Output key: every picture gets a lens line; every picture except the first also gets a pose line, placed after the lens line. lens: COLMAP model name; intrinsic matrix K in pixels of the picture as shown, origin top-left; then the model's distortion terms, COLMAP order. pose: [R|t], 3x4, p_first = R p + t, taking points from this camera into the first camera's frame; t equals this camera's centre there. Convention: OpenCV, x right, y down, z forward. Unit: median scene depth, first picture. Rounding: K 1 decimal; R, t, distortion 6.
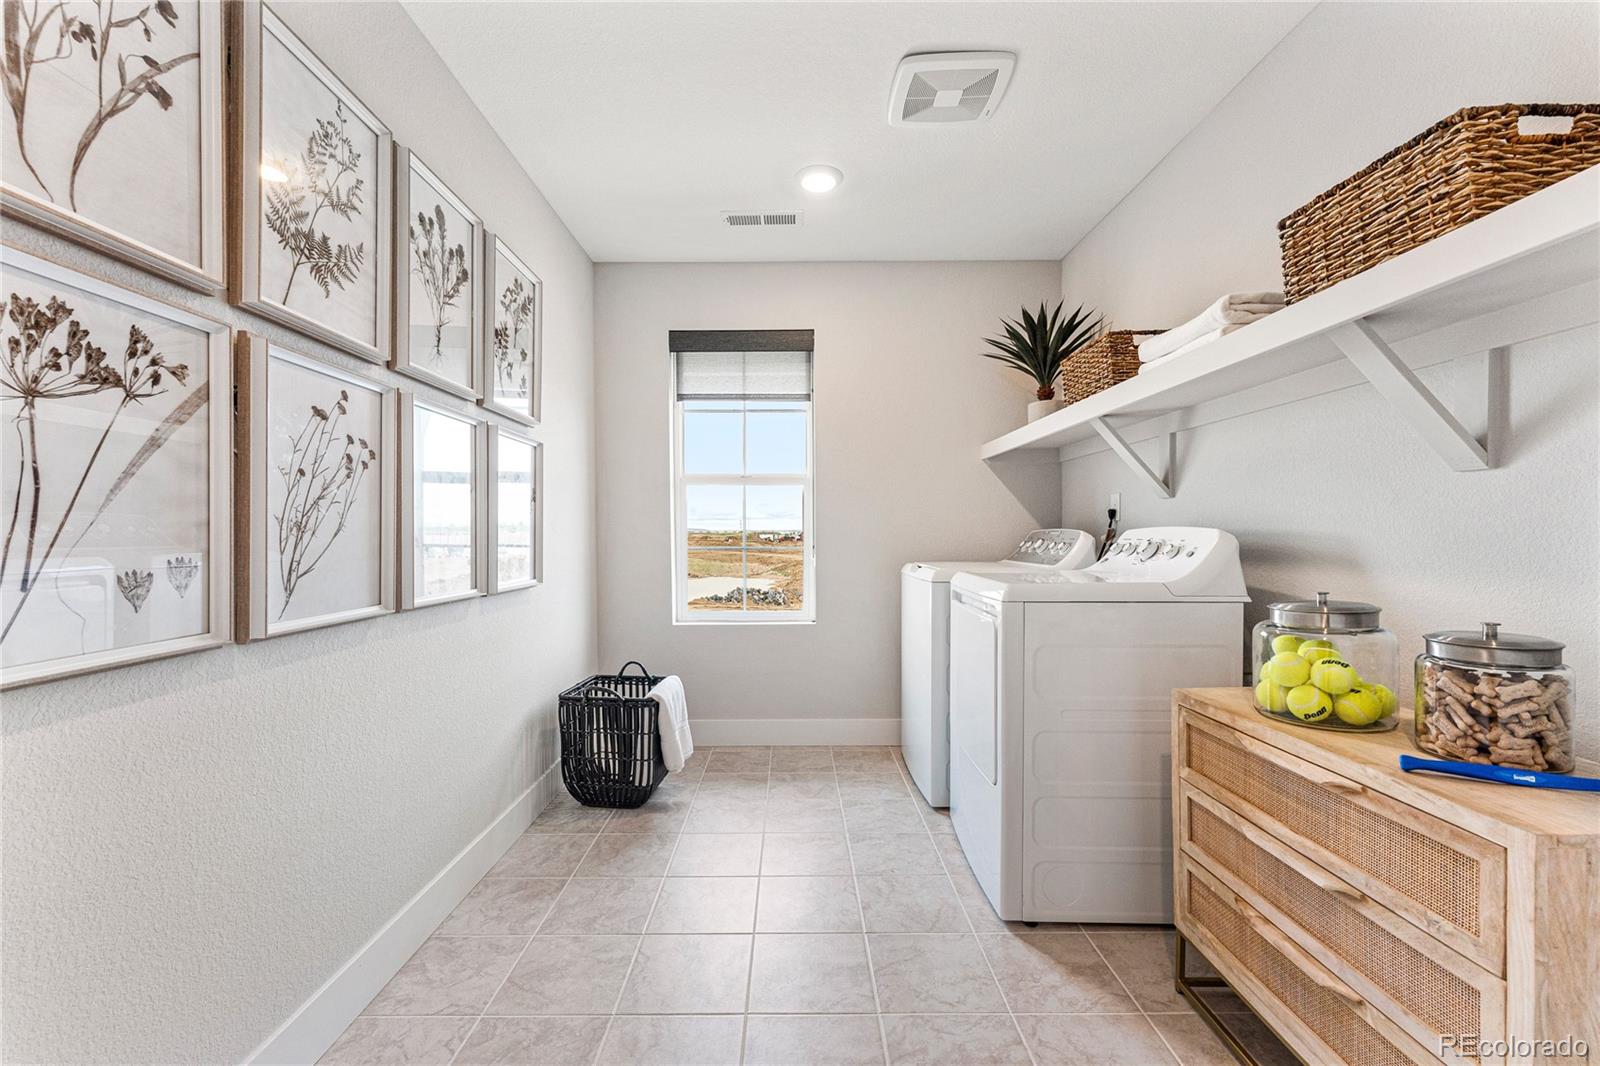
lens RADIAL K [[652.4, 0, 792.6], [0, 652.4, 523.6], [0, 0, 1]] dist [0.001697, -0.000100]
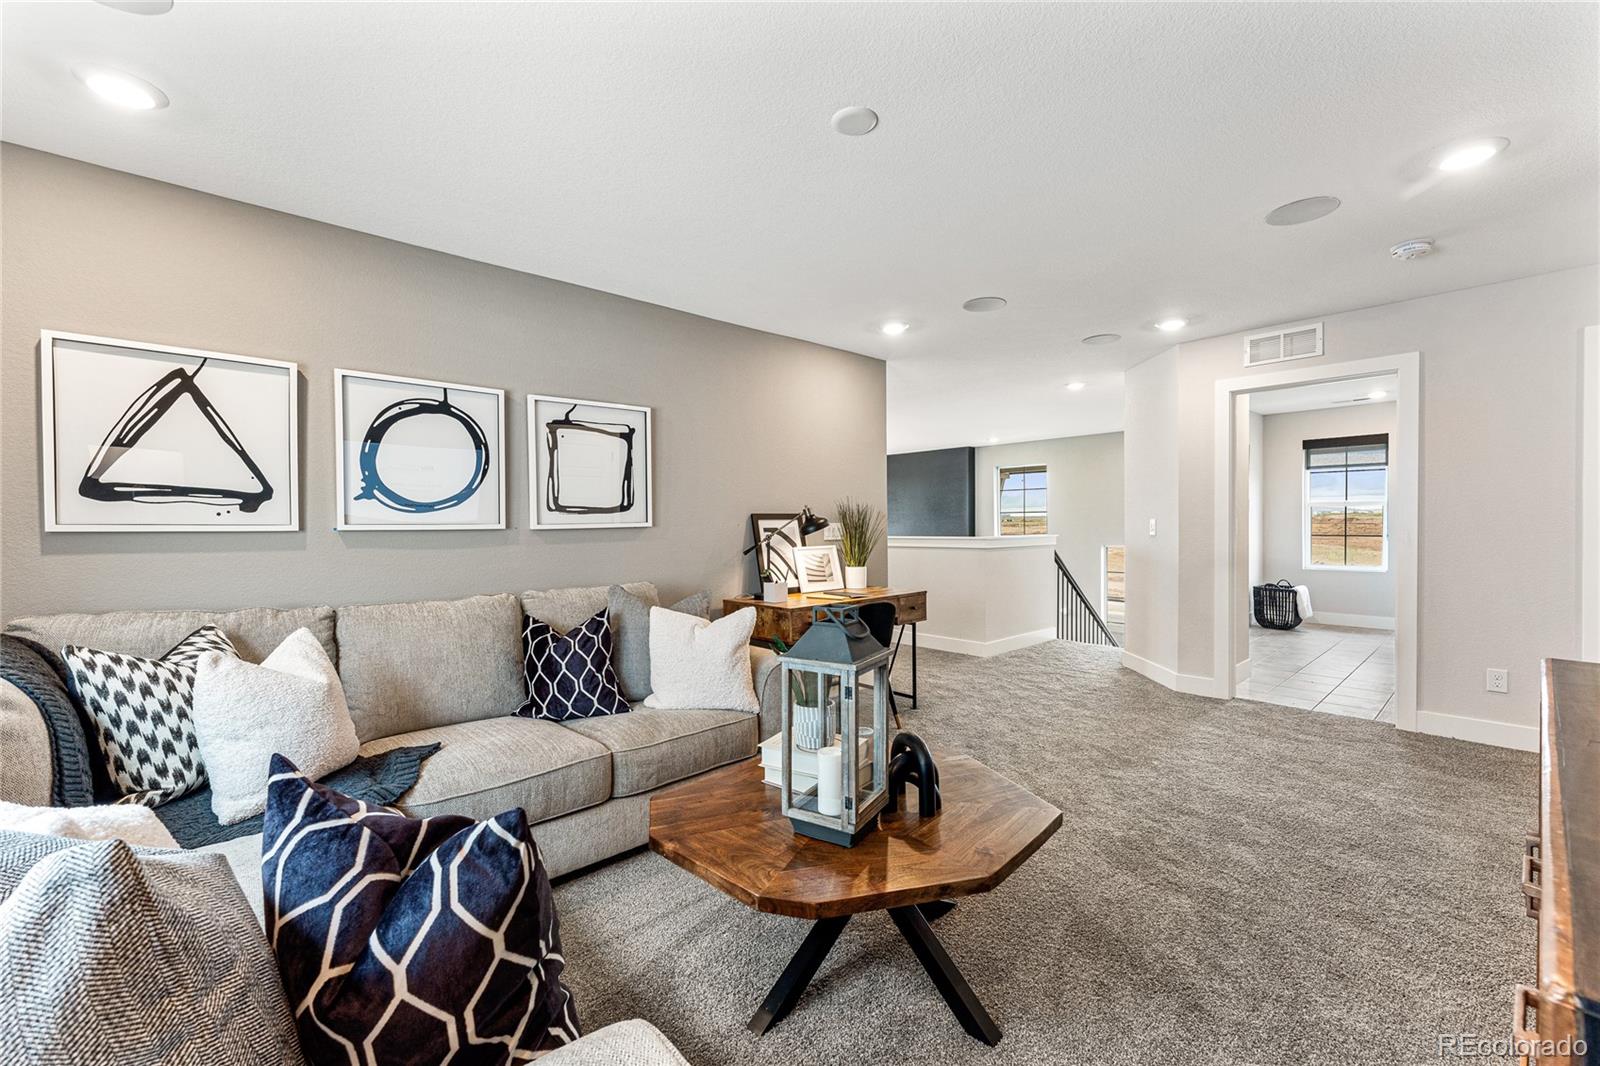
lens RADIAL K [[652.4, 0, 792.6], [0, 652.4, 523.6], [0, 0, 1]] dist [0.001697, -0.000100]
pose [[0.670740, 0.010250, -0.741622, 0.320792], [-0.004292, 0.999941, 0.009939, -0.018148], [0.741680, -0.003484, 0.670744, -1.913687]]
